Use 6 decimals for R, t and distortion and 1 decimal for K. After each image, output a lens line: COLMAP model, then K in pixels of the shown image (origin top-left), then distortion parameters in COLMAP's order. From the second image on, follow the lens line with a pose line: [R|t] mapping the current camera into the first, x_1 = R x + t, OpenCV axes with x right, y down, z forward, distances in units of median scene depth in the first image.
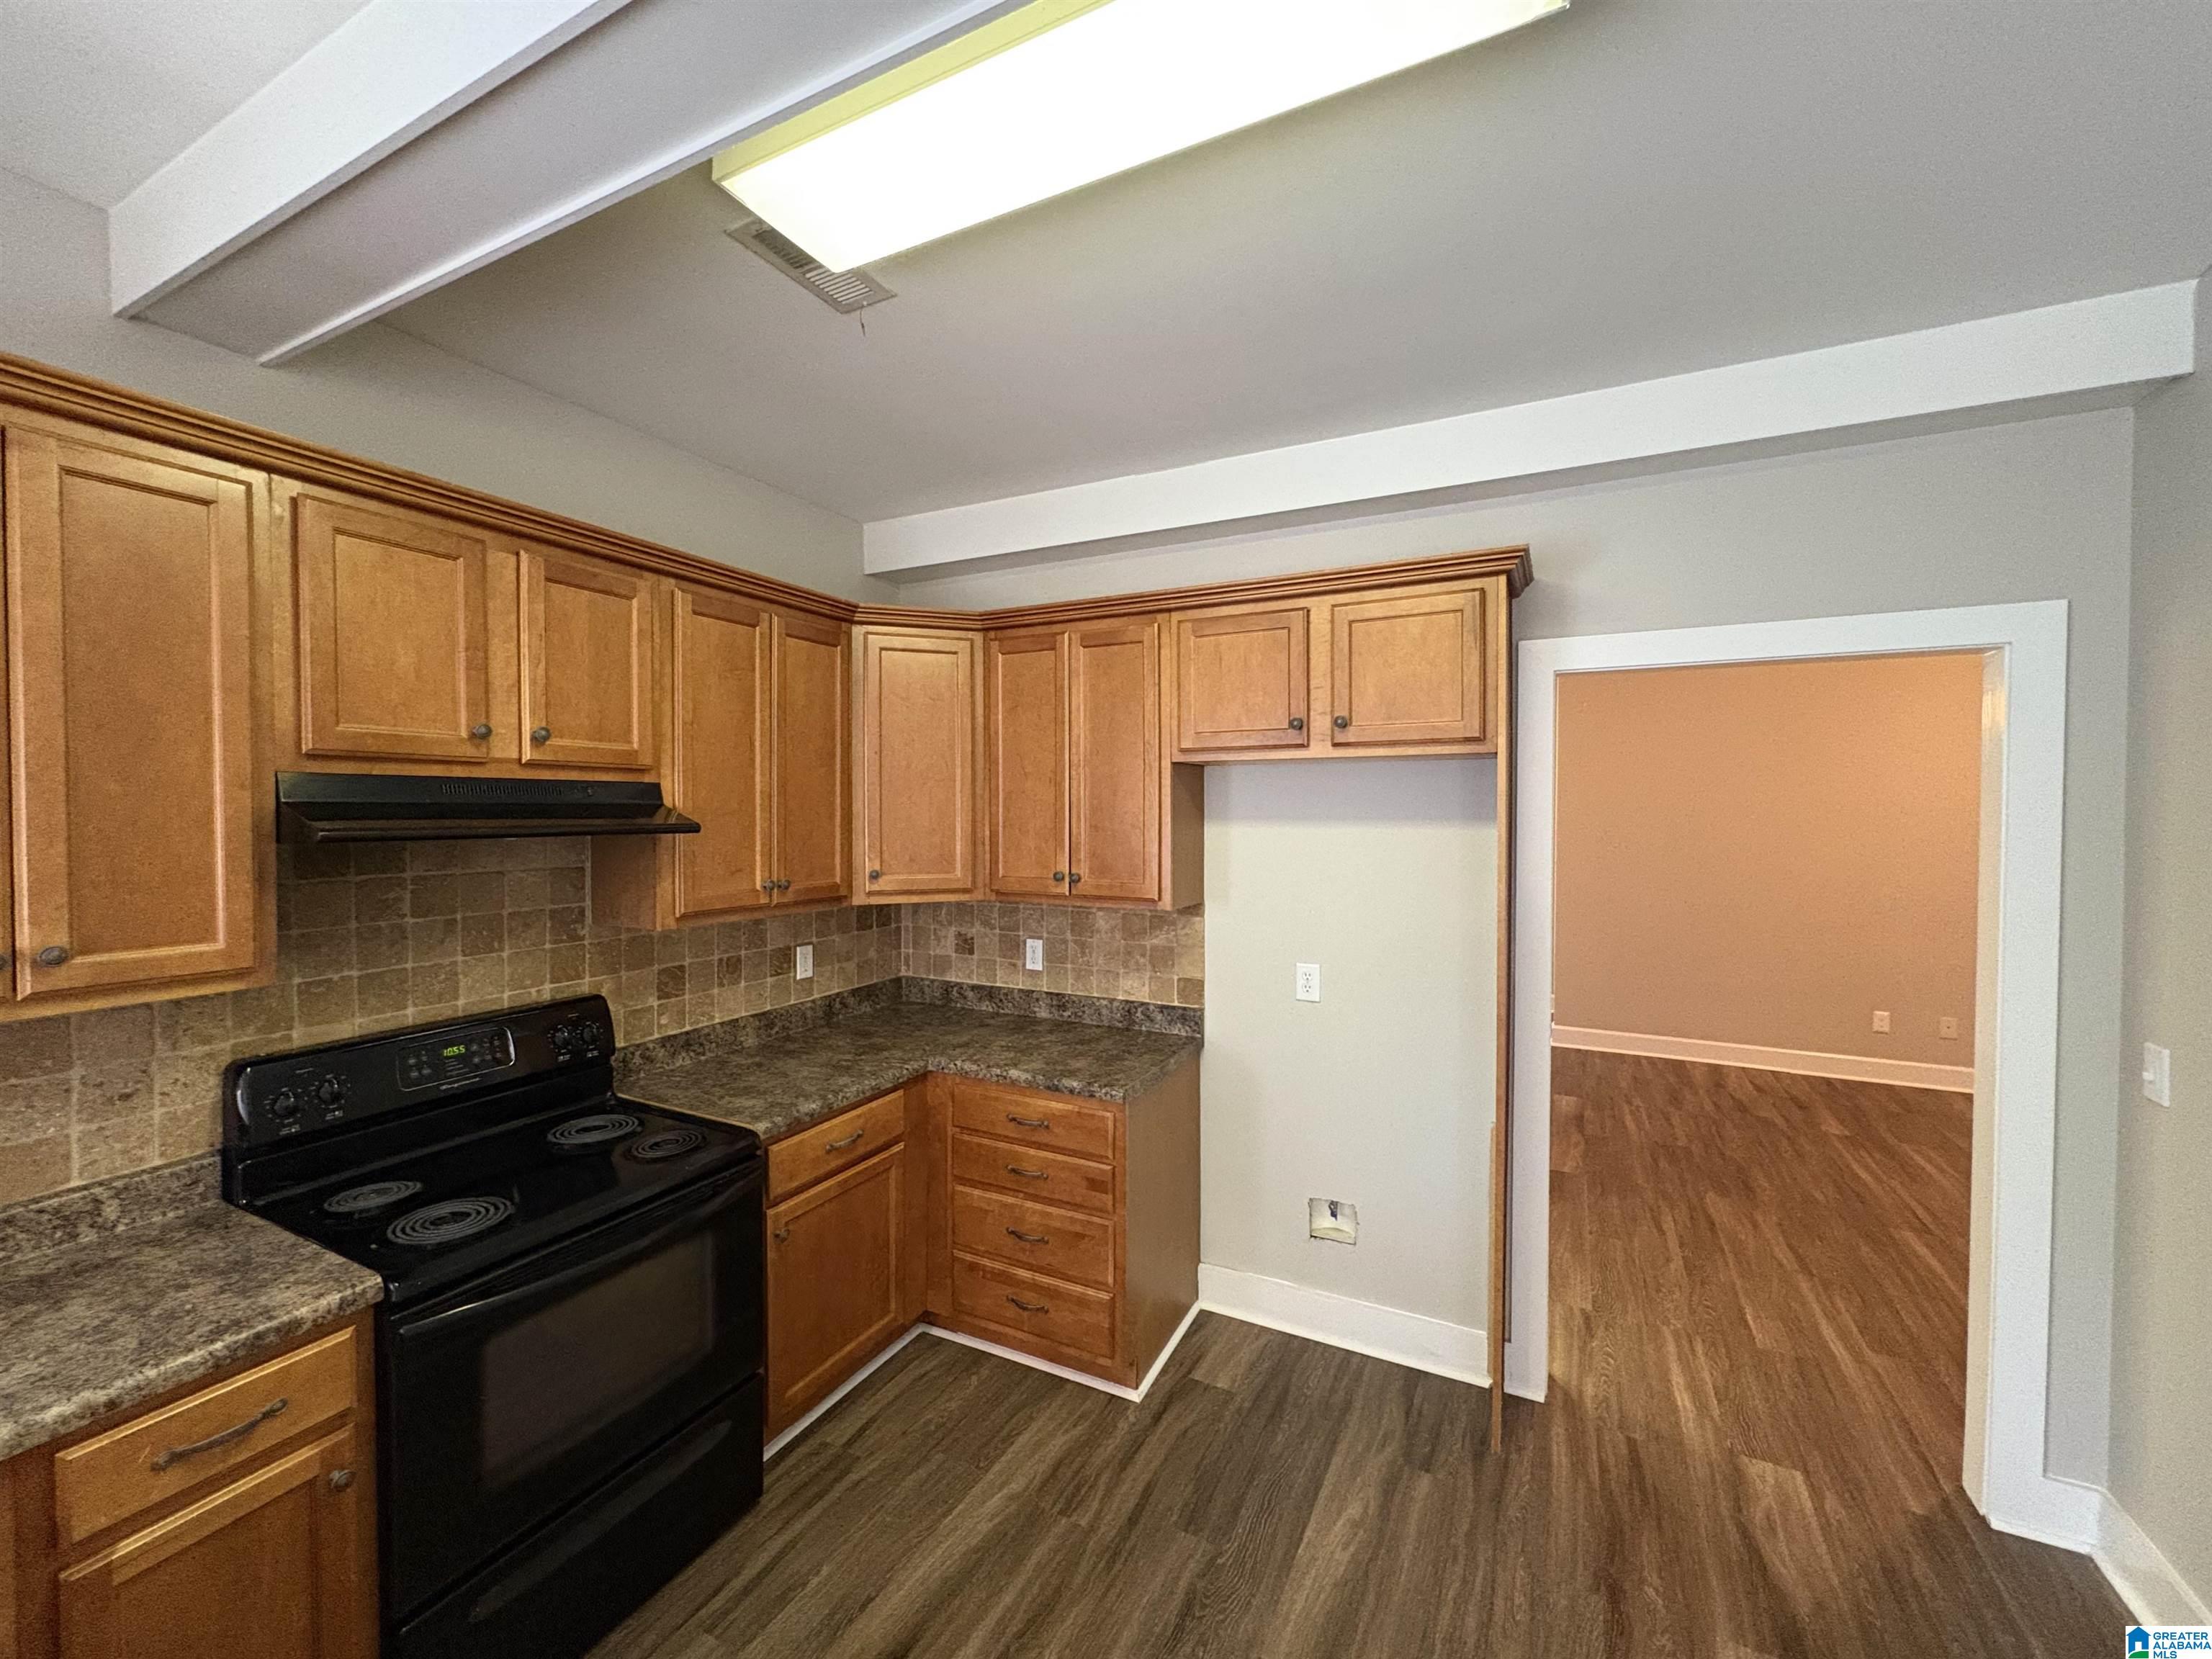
lens RADIAL K [[880.9, 0, 1104.6], [0, 880.9, 827.5], [0, 0, 1]] dist [0.001088, 0.000251]
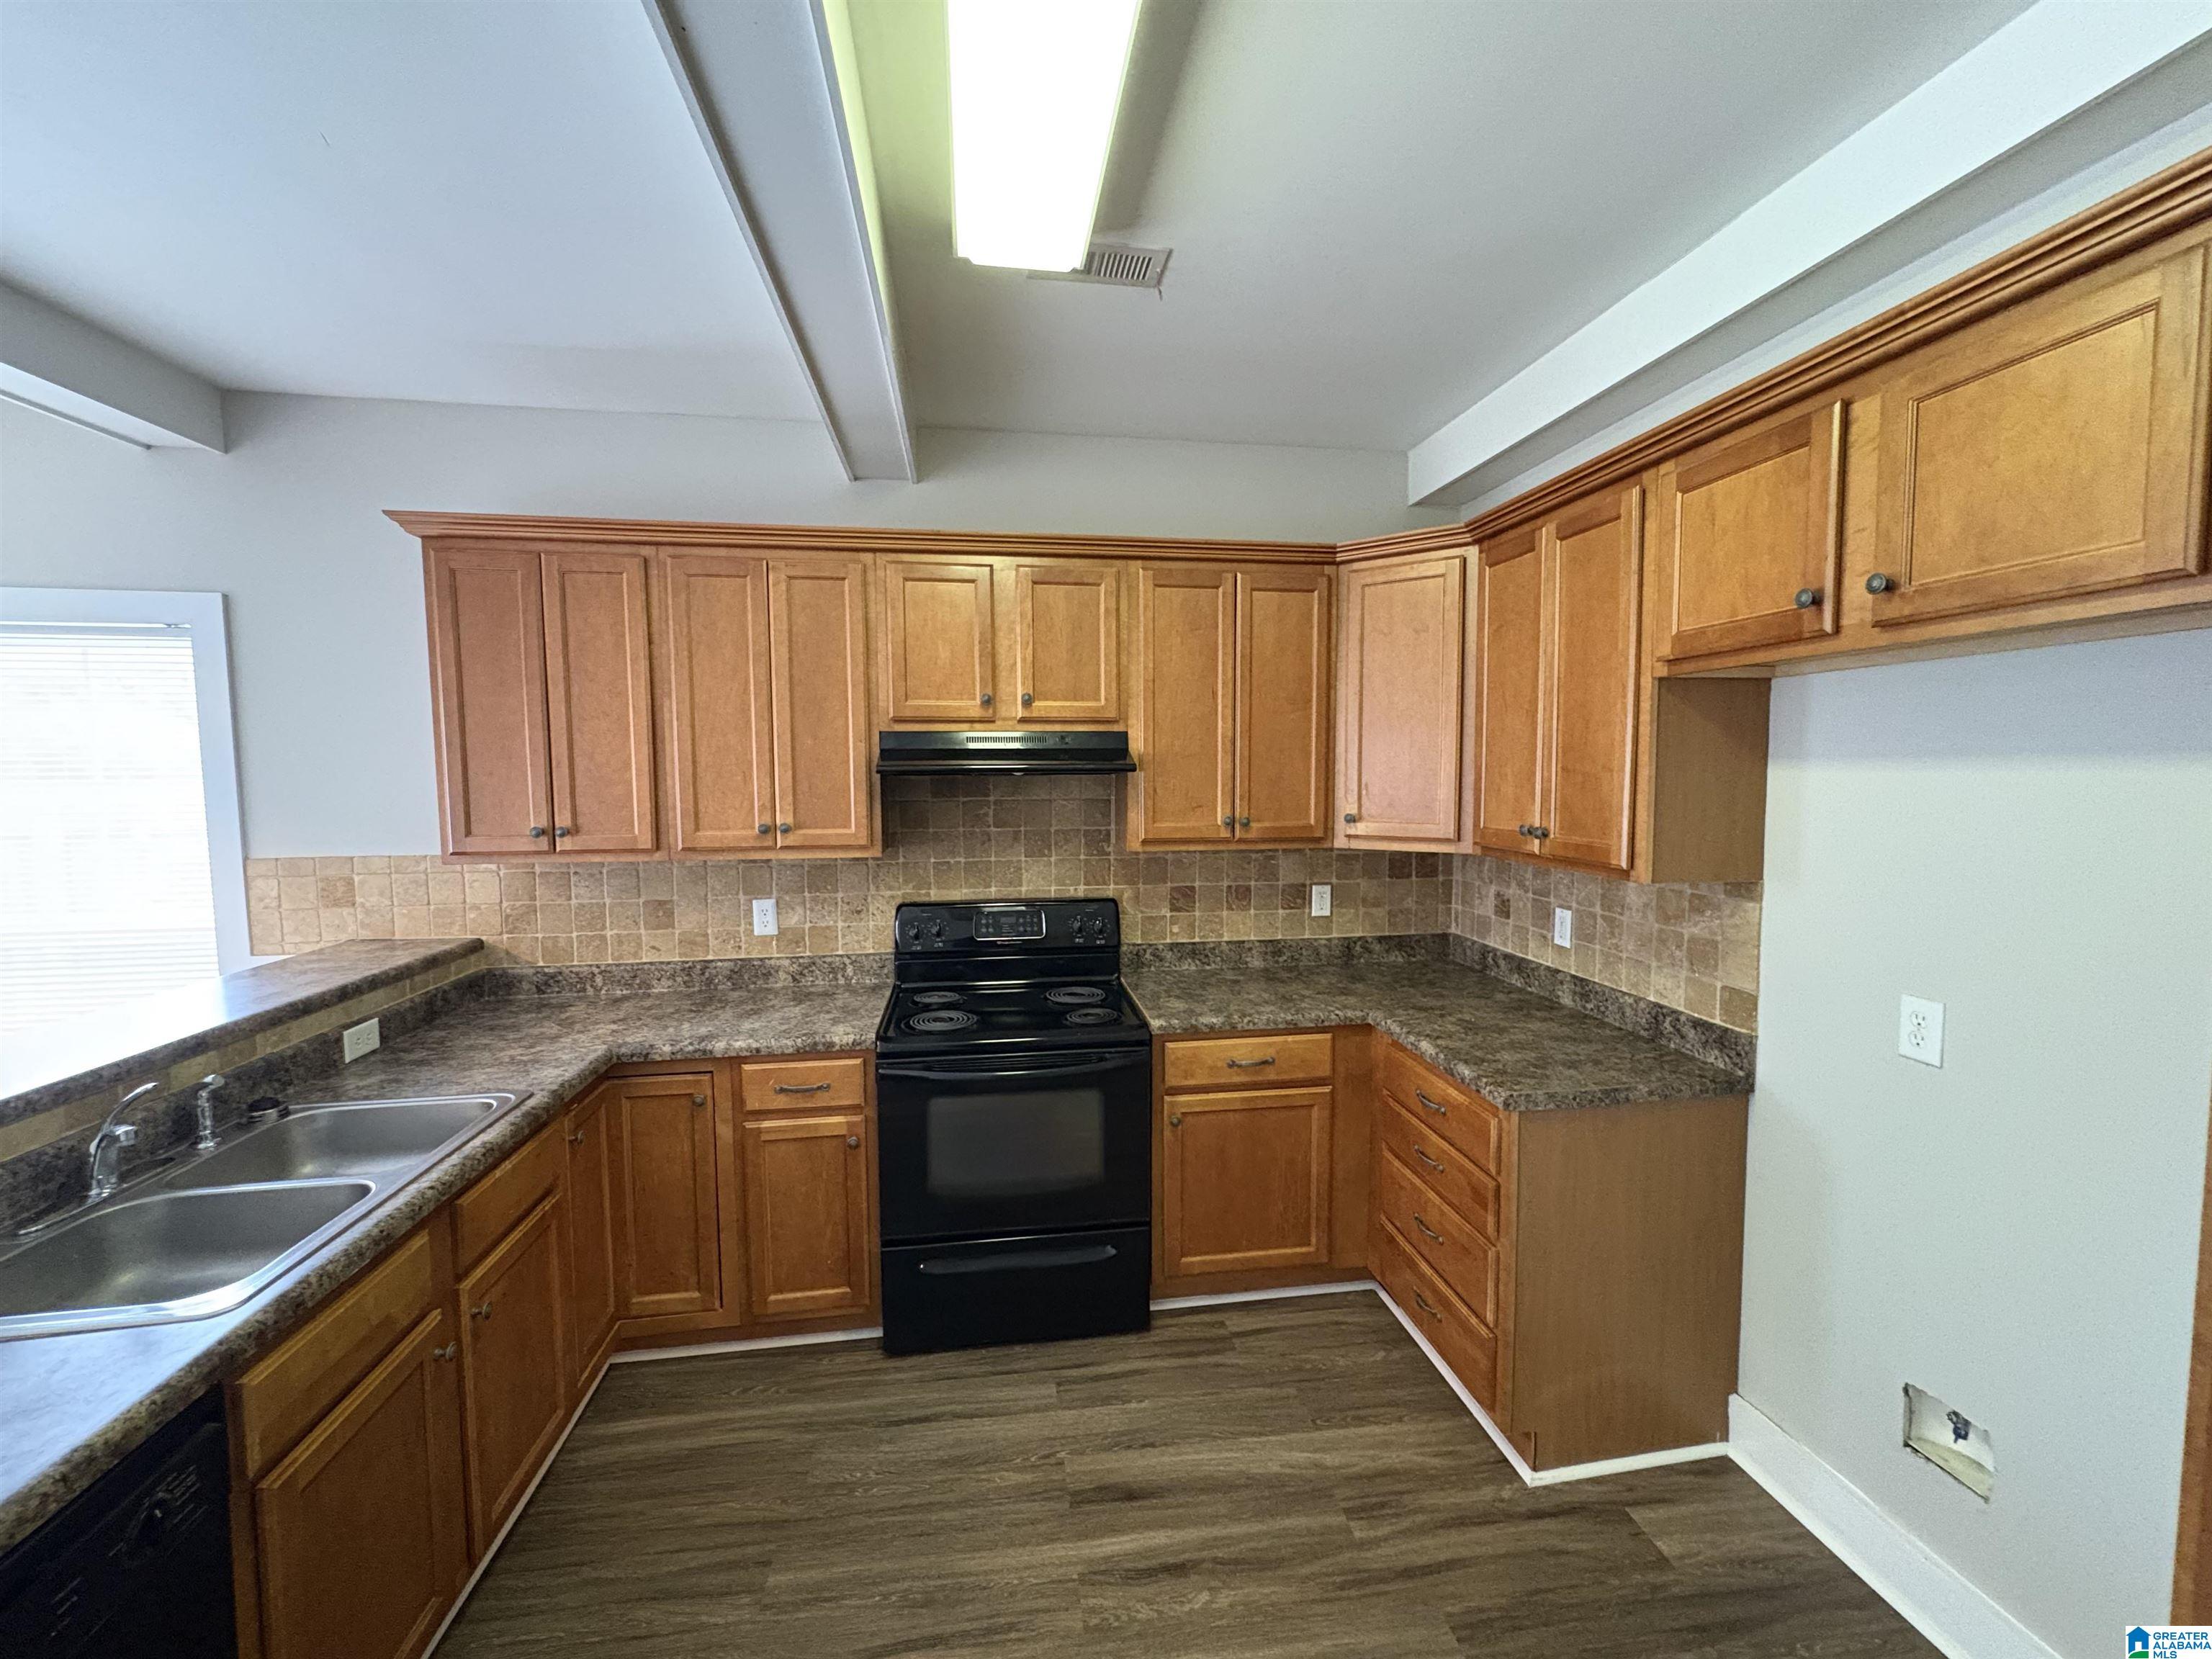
lens RADIAL K [[880.9, 0, 1106.7], [0, 880.9, 827.0], [0, 0, 1]] dist [0.001088, 0.000251]
pose [[0.579075, 0.052002, -0.813614, 0.434002], [-0.011636, 0.998389, 0.055530, 0.013064], [0.815191, -0.022689, 0.578747, 0.232885]]
